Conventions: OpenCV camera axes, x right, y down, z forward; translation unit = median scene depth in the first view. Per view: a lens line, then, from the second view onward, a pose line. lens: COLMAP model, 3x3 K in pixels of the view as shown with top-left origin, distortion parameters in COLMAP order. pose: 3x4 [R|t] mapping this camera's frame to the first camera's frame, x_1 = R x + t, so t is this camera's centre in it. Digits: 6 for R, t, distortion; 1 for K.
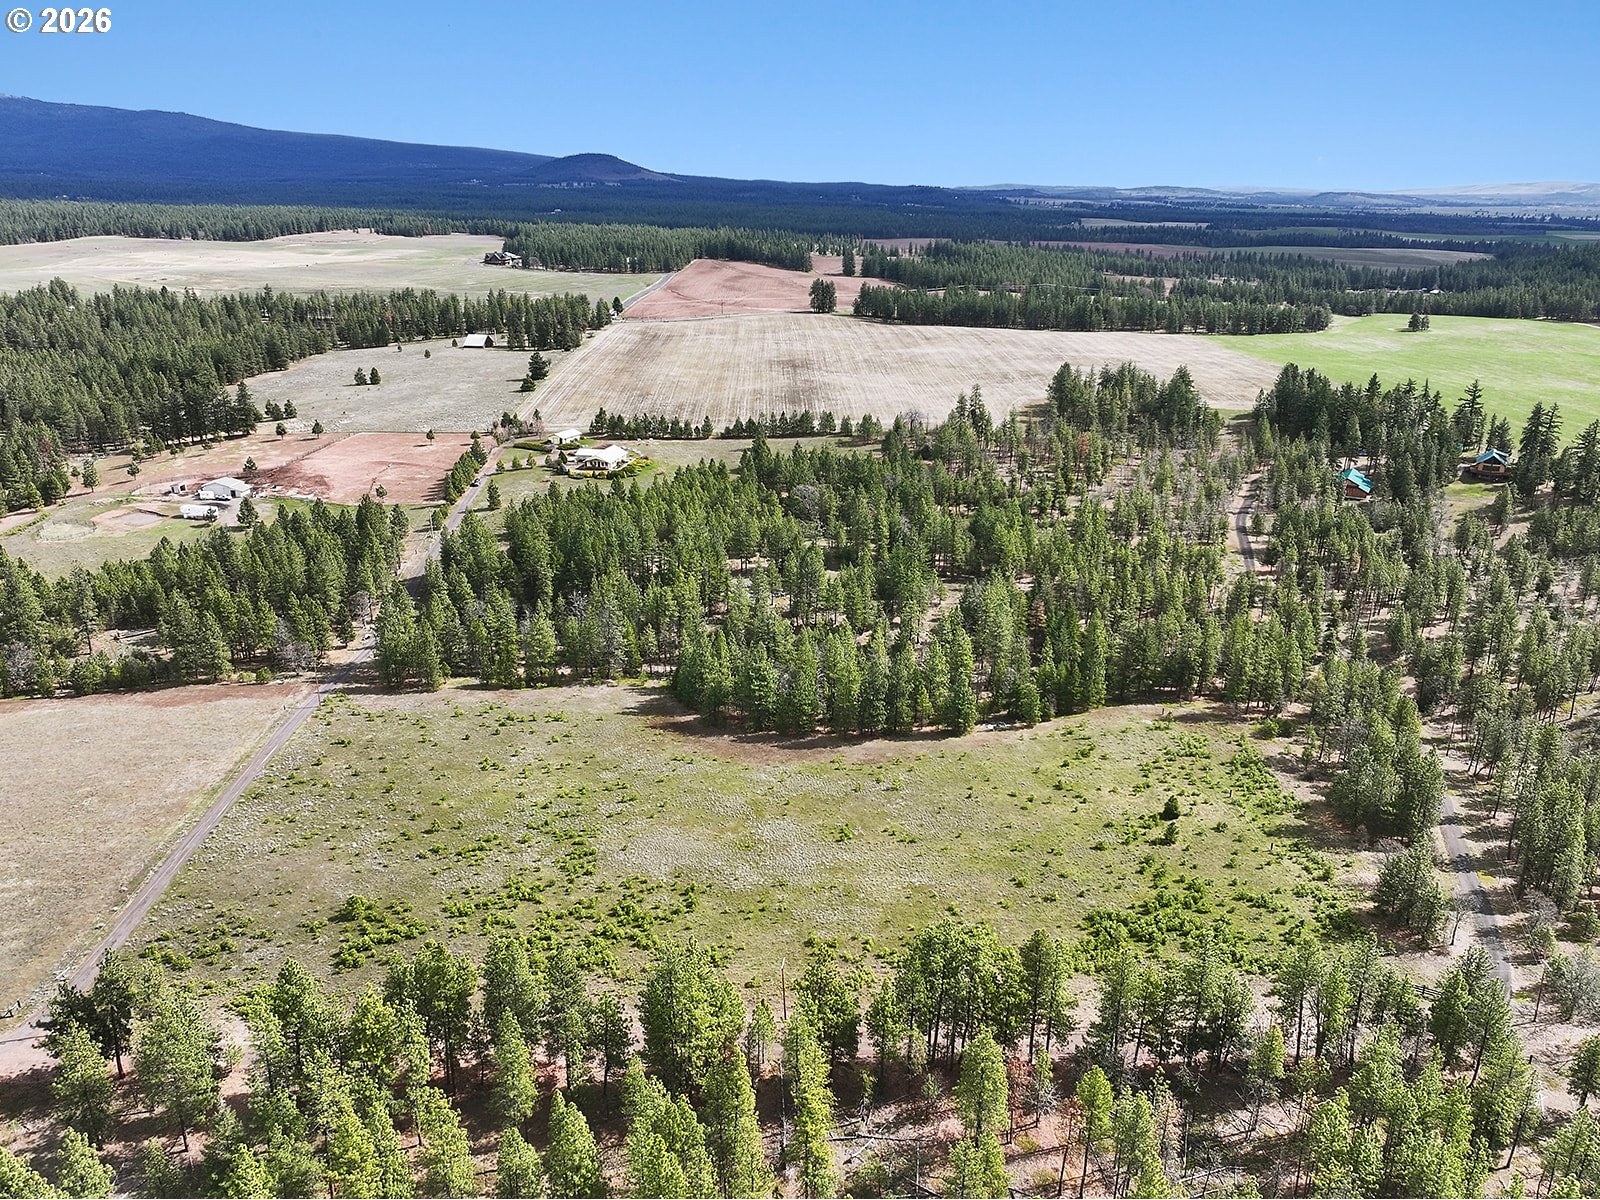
lens RADIAL K [[1155.6, 0, 807.5], [0, 1155.6, 599.3], [0, 0, 1]] dist [0.000824, 0.005195]
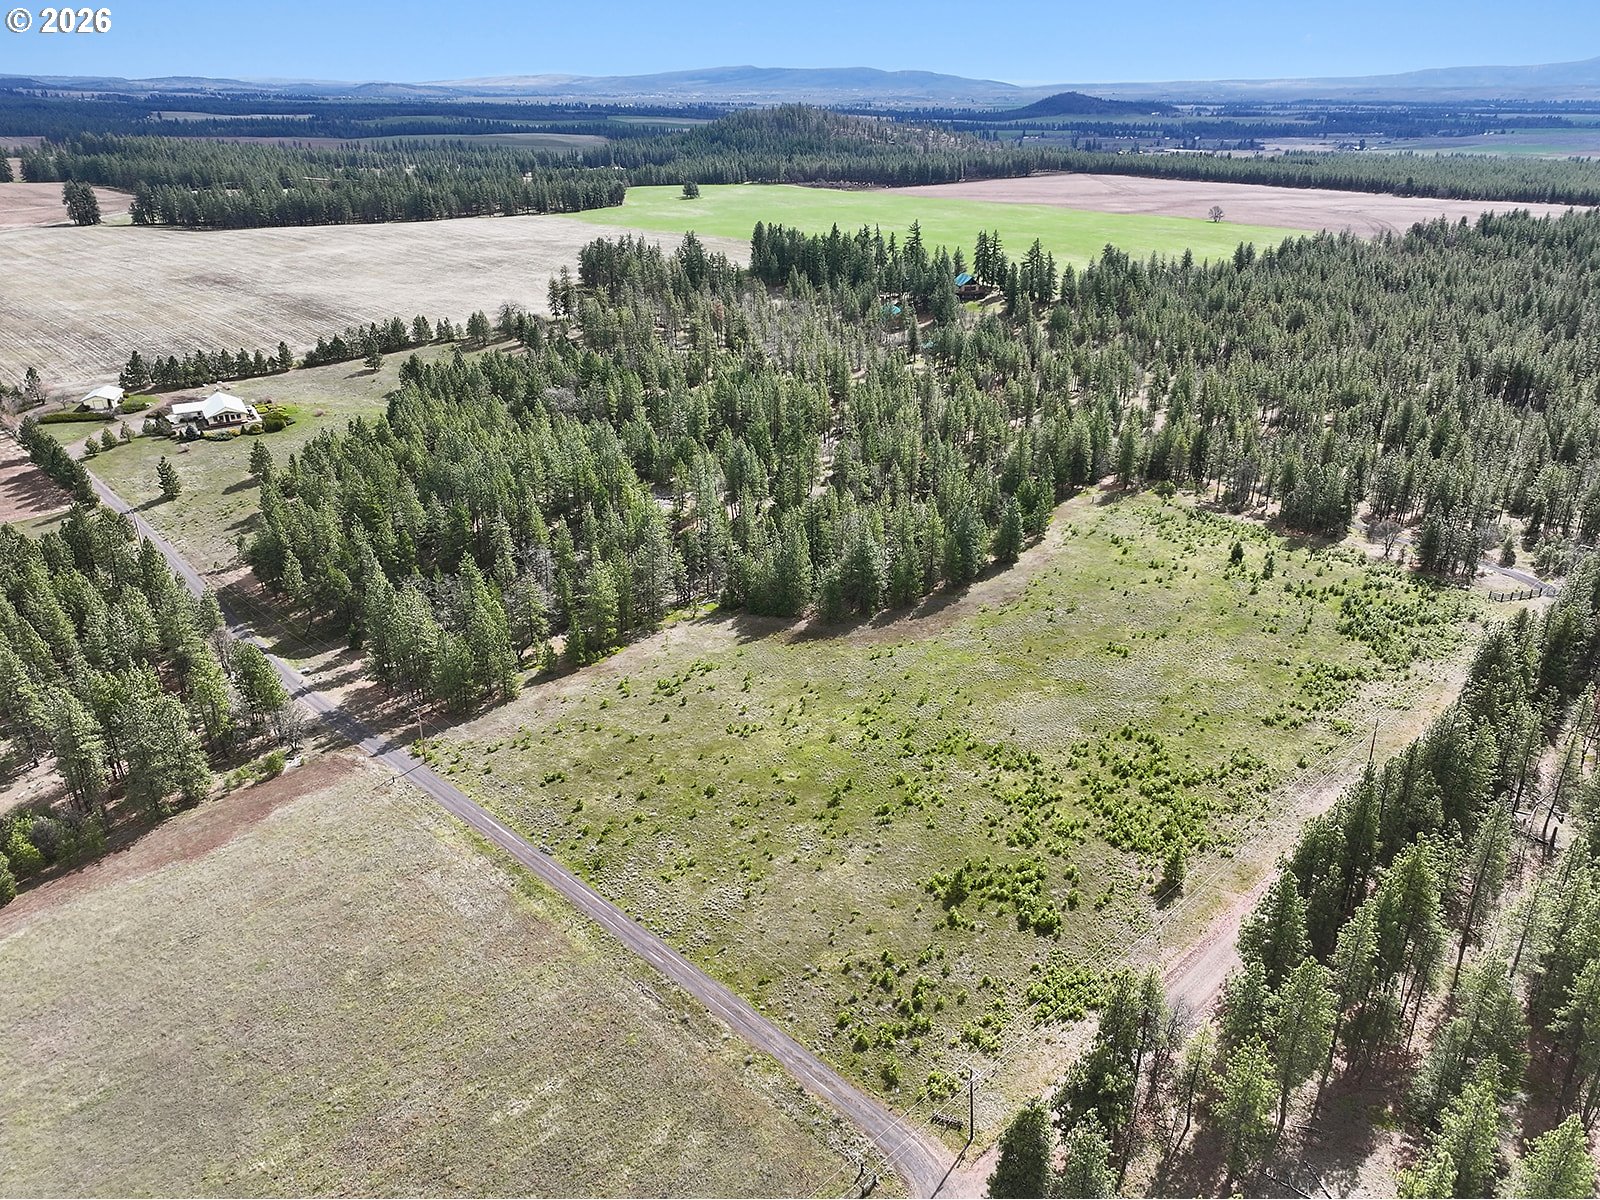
lens RADIAL K [[1158.7, 0, 807.2], [0, 1158.7, 594.0], [0, 0, 1]] dist [-0.010890, 0.026776]
pose [[0.730828, -0.280208, 0.622394, -0.298440], [0.232309, 0.959524, 0.159205, -0.028967], [-0.641812, 0.028236, 0.766342, 0.136643]]
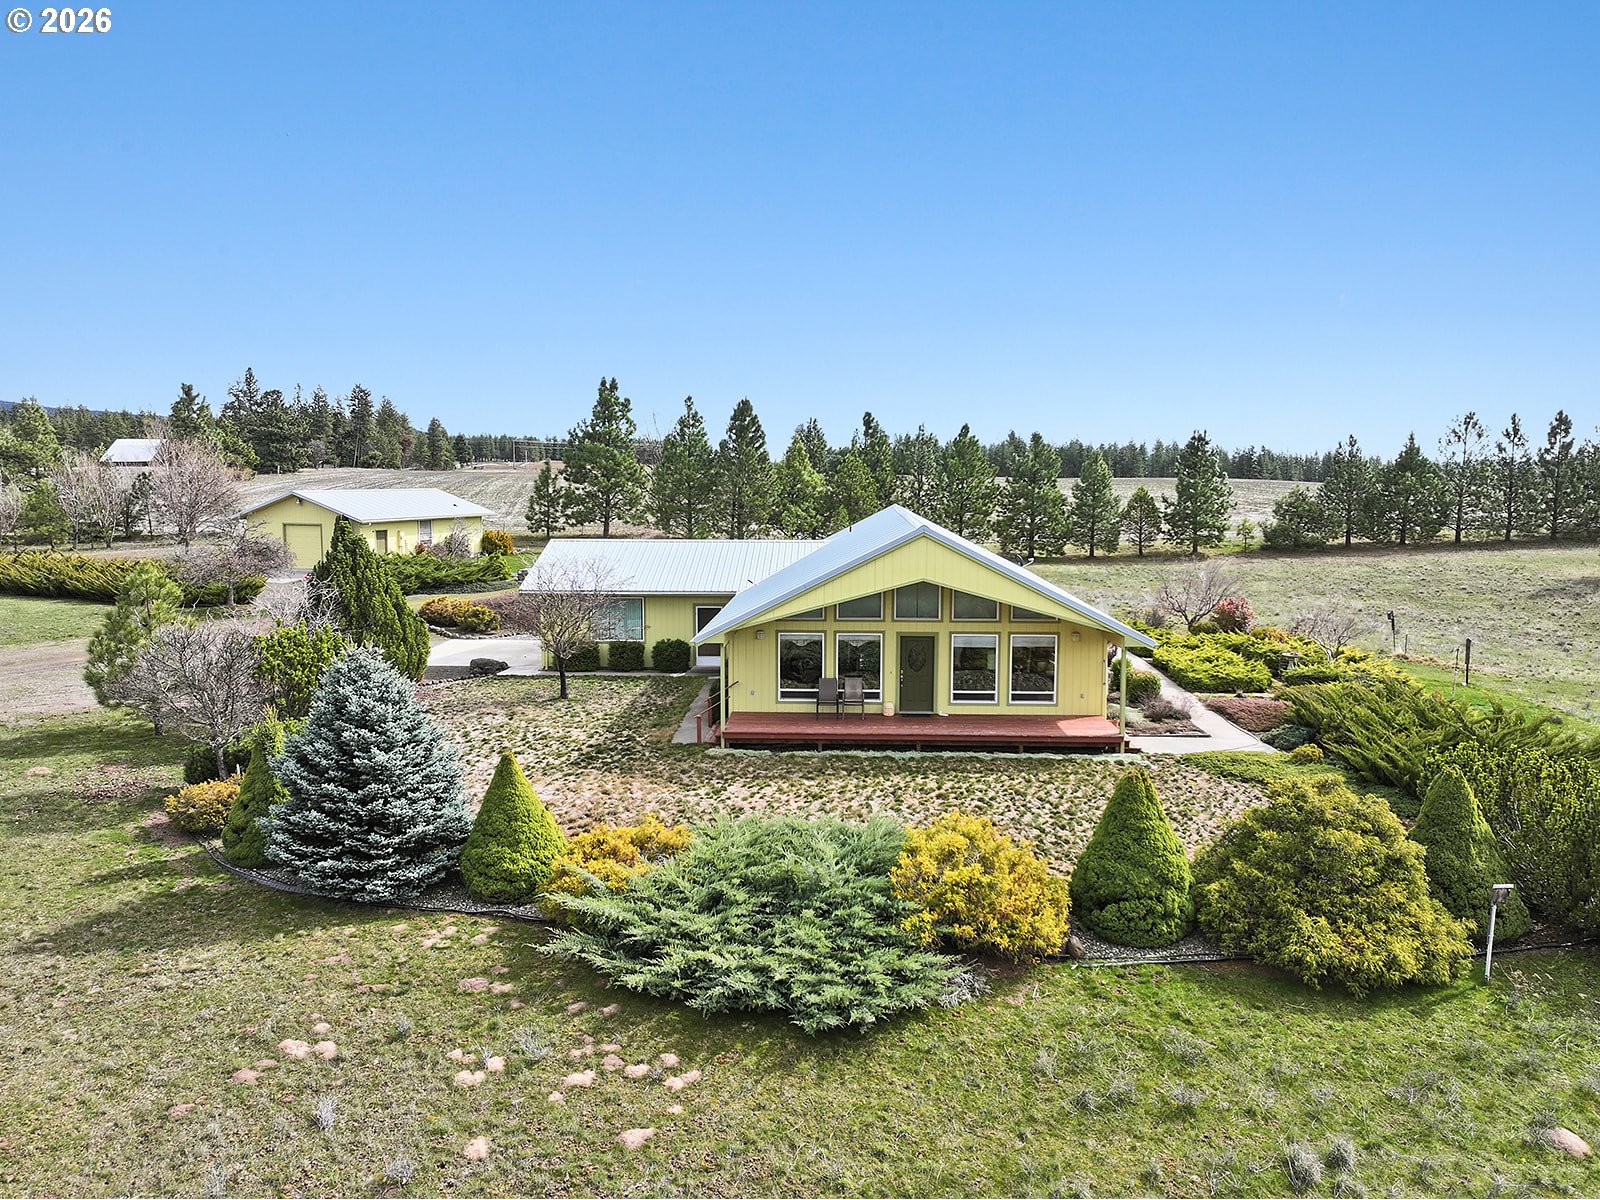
lens RADIAL K [[1155.6, 0, 807.5], [0, 1155.6, 599.3], [0, 0, 1]] dist [0.000824, 0.005195]
pose [[0.985300, -0.017299, 0.169956, -0.146152], [0.056582, 0.971753, -0.229119, -0.077979], [-0.161192, 0.235367, 0.958446, 0.687928]]
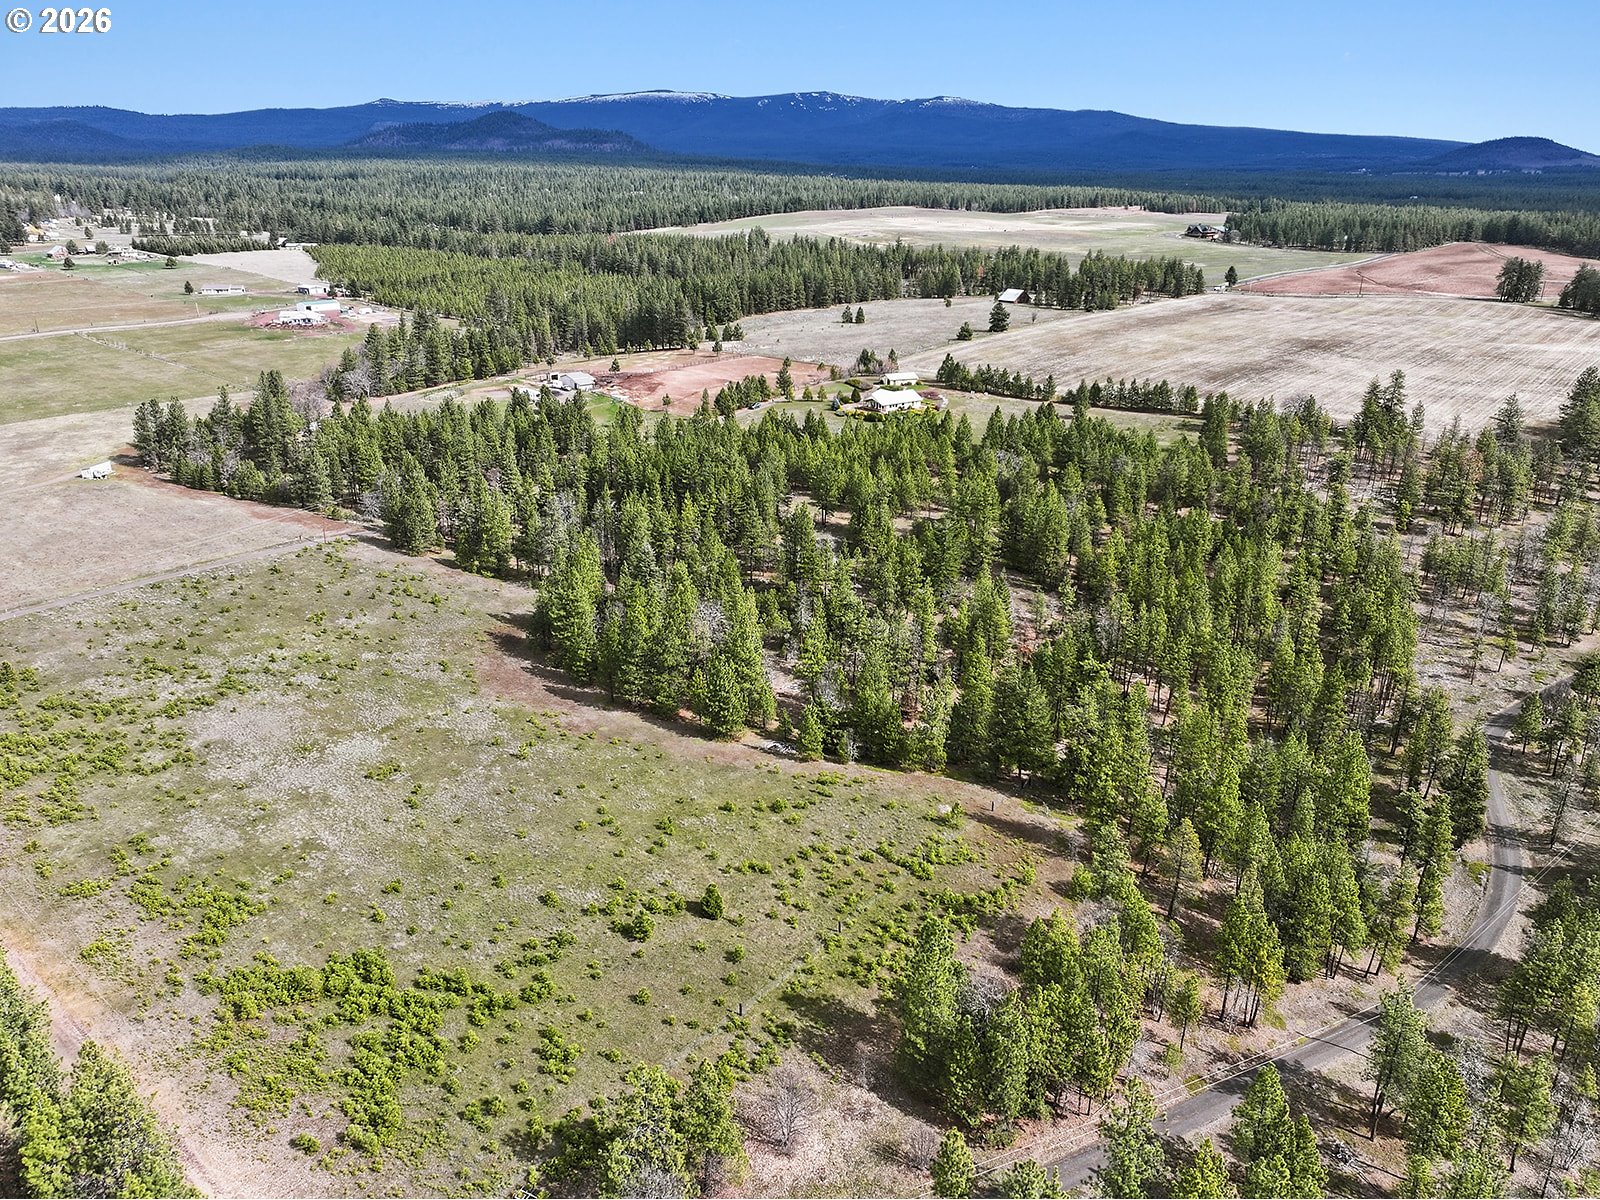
lens RADIAL K [[1155.6, 0, 807.5], [0, 1155.6, 599.3], [0, 0, 1]] dist [0.000824, 0.005195]
pose [[0.753810, 0.223918, -0.617763, 0.280211], [-0.221928, 0.971660, 0.081391, -0.021838], [0.618480, 0.075745, 0.782141, 0.190092]]
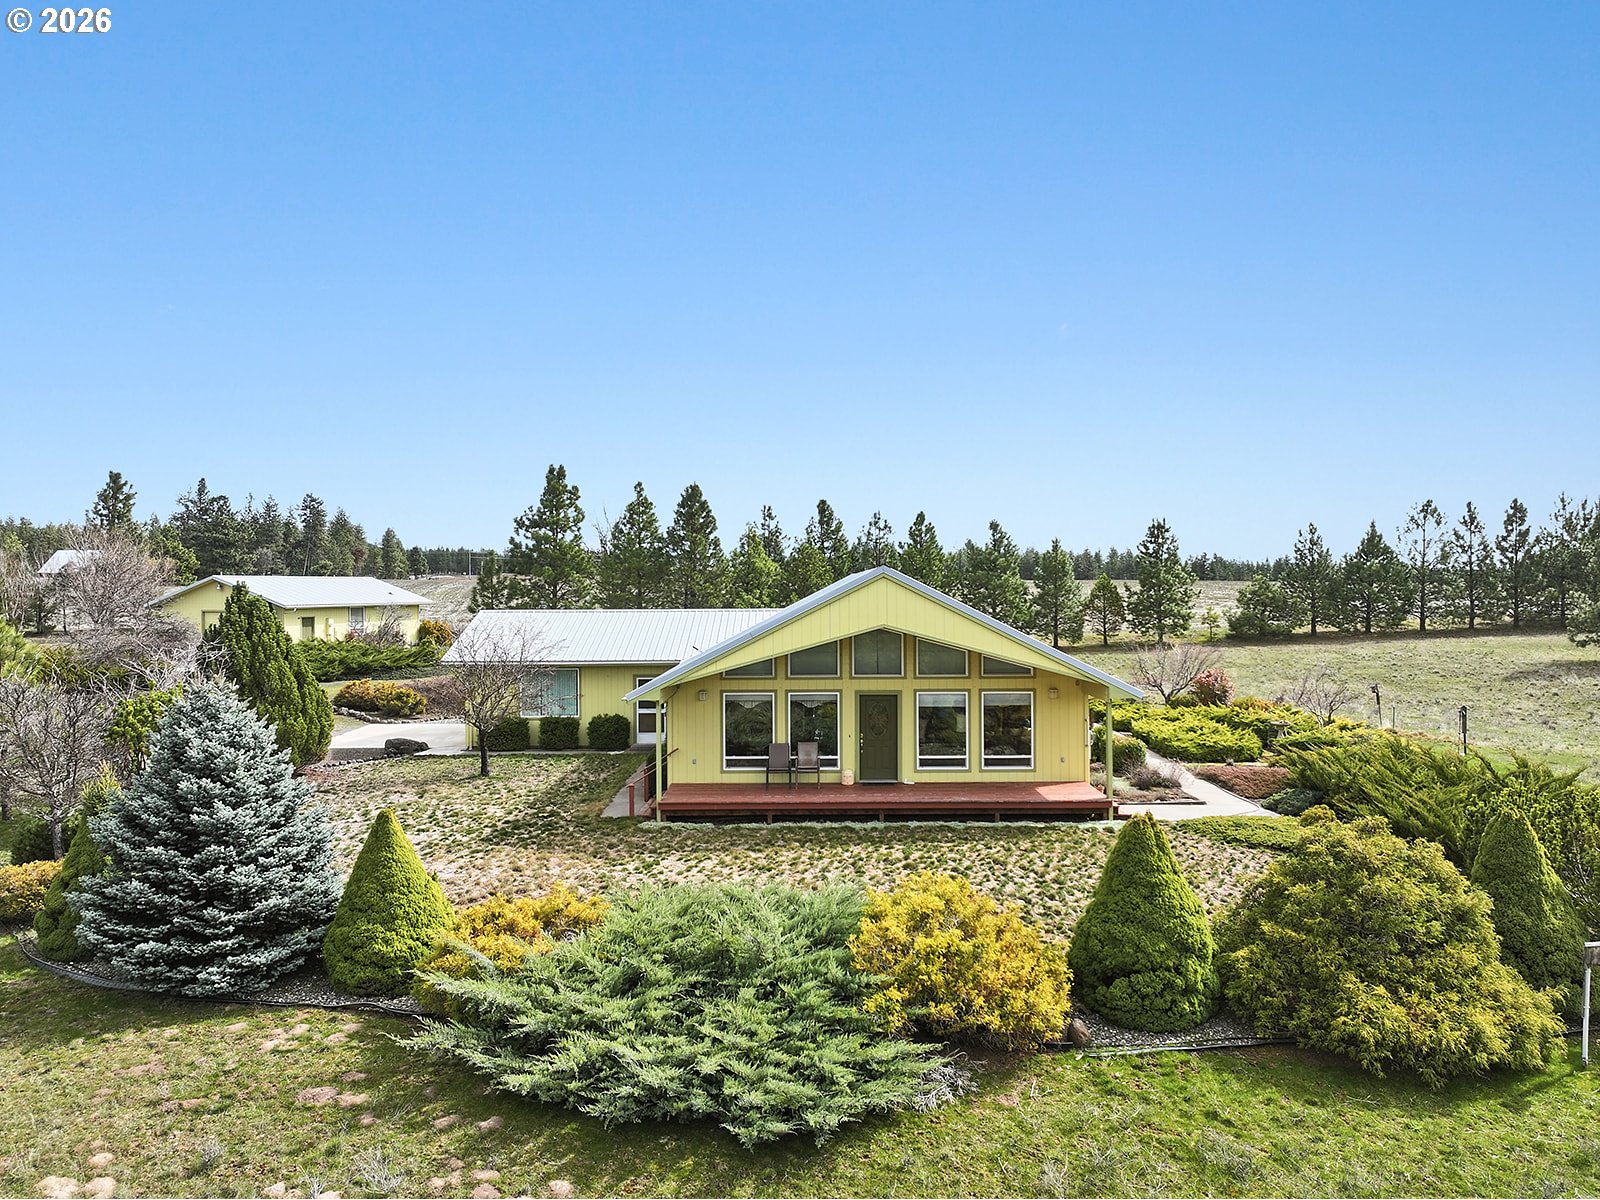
lens RADIAL K [[1158.7, 0, 807.2], [0, 1158.7, 594.0], [0, 0, 1]] dist [-0.010890, 0.026776]
pose [[0.978726, -0.007124, 0.205047, -0.144869], [0.074804, 0.942994, -0.324294, -0.076921], [-0.191048, 0.332733, 0.923466, 0.693246]]
